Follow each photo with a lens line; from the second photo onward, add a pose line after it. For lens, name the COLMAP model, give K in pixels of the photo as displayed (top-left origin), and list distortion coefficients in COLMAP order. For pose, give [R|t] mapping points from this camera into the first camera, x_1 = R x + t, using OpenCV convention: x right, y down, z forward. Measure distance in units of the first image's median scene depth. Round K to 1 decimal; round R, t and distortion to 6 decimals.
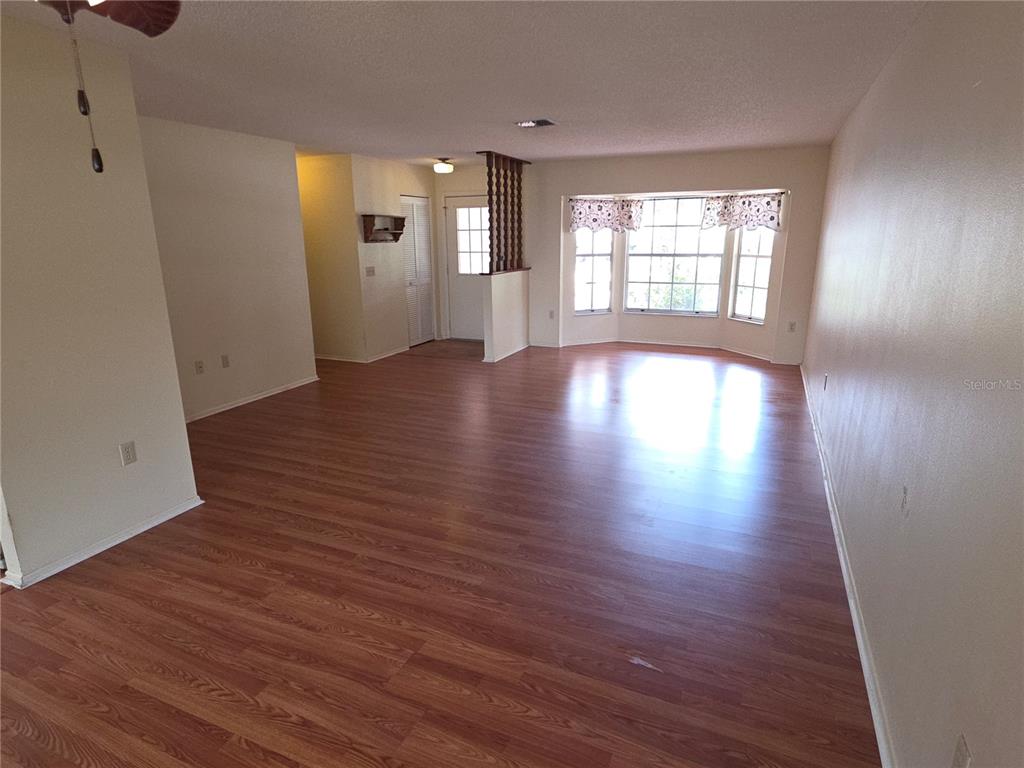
lens RADIAL K [[577.5, 0, 505.7], [0, 577.5, 385.5], [0, 0, 1]] dist [0.005356, -0.002304]
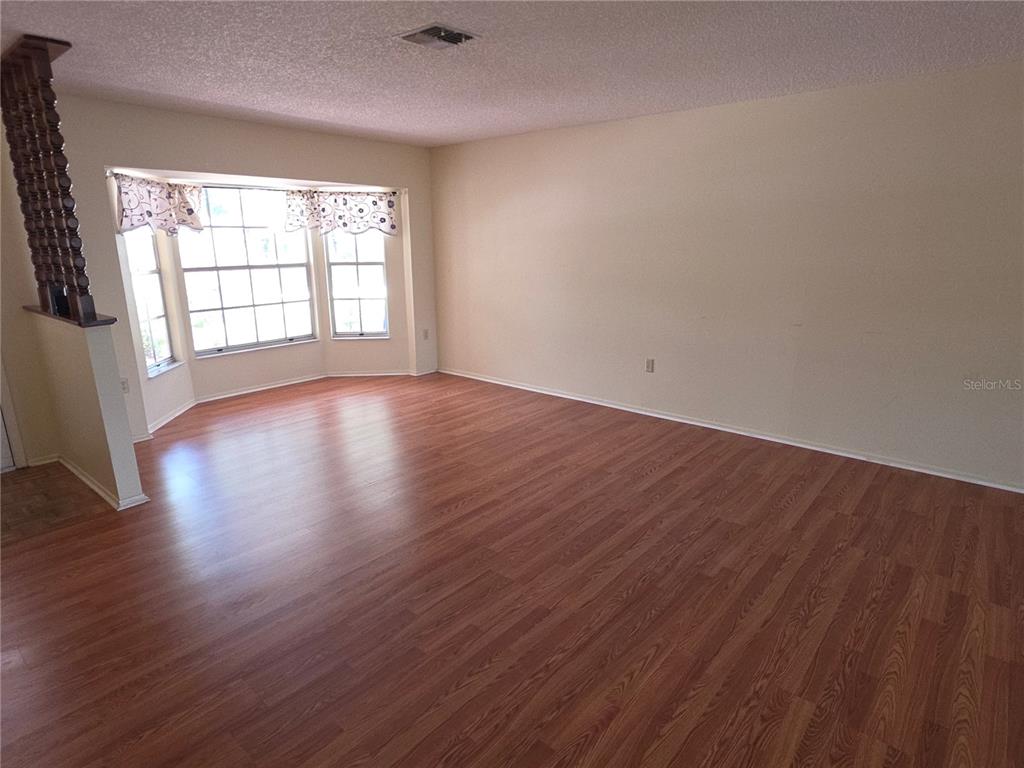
lens RADIAL K [[577.5, 0, 515.1], [0, 577.5, 380.9], [0, 0, 1]] dist [0.005356, -0.002304]
pose [[0.273624, -0.222709, 0.935698, -0.397381], [0.250866, 0.955677, 0.154104, -0.145878], [-0.928545, 0.192568, 0.317366, 0.607320]]
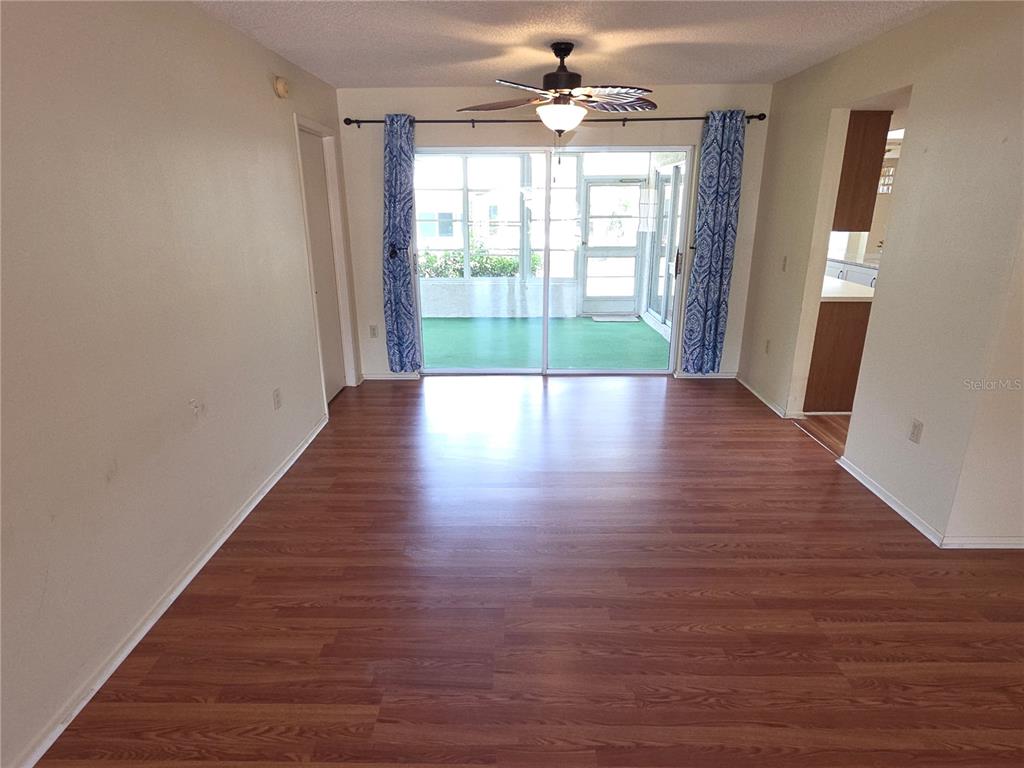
lens RADIAL K [[577.5, 0, 502.9], [0, 577.5, 380.5], [0, 0, 1]] dist [0.005356, -0.002304]
pose [[-0.921770, 0.131161, -0.364878, 0.152516], [-0.084594, 0.850348, 0.519377, -0.188713], [0.378395, 0.509613, -0.772730, 0.688864]]
